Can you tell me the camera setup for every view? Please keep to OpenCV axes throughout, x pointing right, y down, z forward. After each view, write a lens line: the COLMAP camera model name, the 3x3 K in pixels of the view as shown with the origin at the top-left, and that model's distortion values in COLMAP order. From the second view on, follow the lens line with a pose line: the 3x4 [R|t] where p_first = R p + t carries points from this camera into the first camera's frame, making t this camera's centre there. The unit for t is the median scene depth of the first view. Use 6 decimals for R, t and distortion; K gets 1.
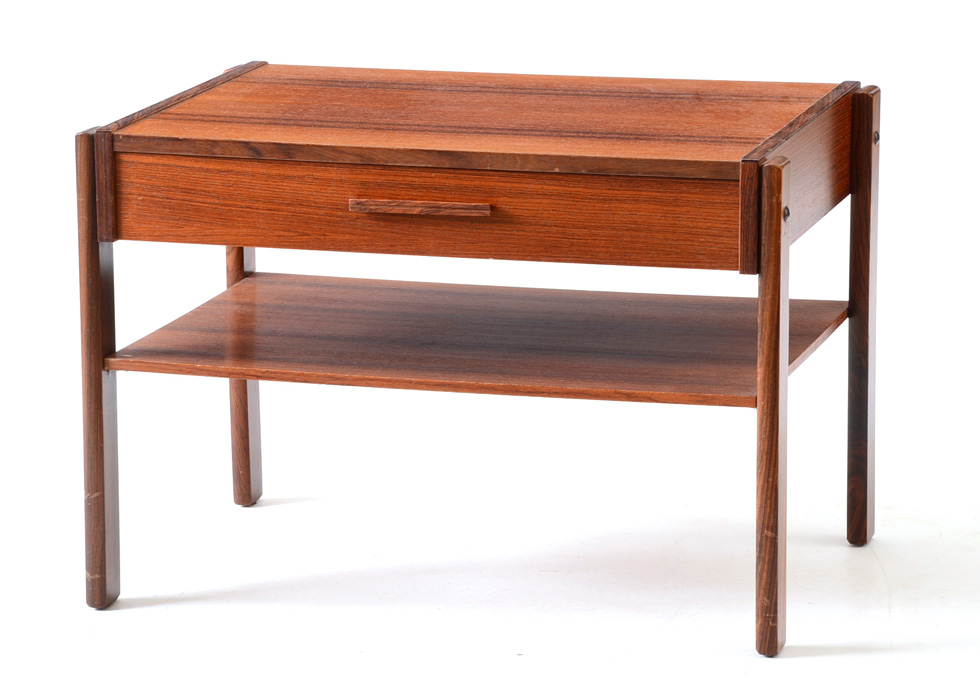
lens RADIAL K [[4372.8, 0, 441.1], [0, 4372.8, 369.7], [0, 0, 1]] dist [1.169332, 0.000000]
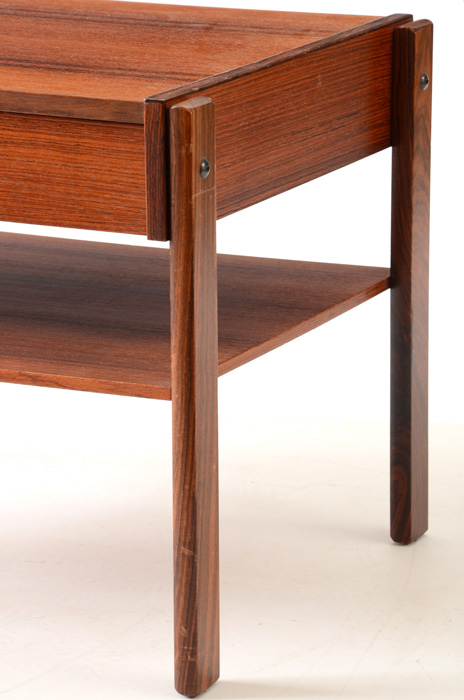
lens RADIAL K [[3045.4, 0, 189.7], [0, 3045.4, 372.9], [0, 0, 1]] dist [1.317572, 0.000000]
pose [[0.986146, 0.042829, -0.160258, 0.166803], [-0.036722, 0.998489, 0.040880, -0.020310], [0.161767, -0.034429, 0.986228, 0.430166]]
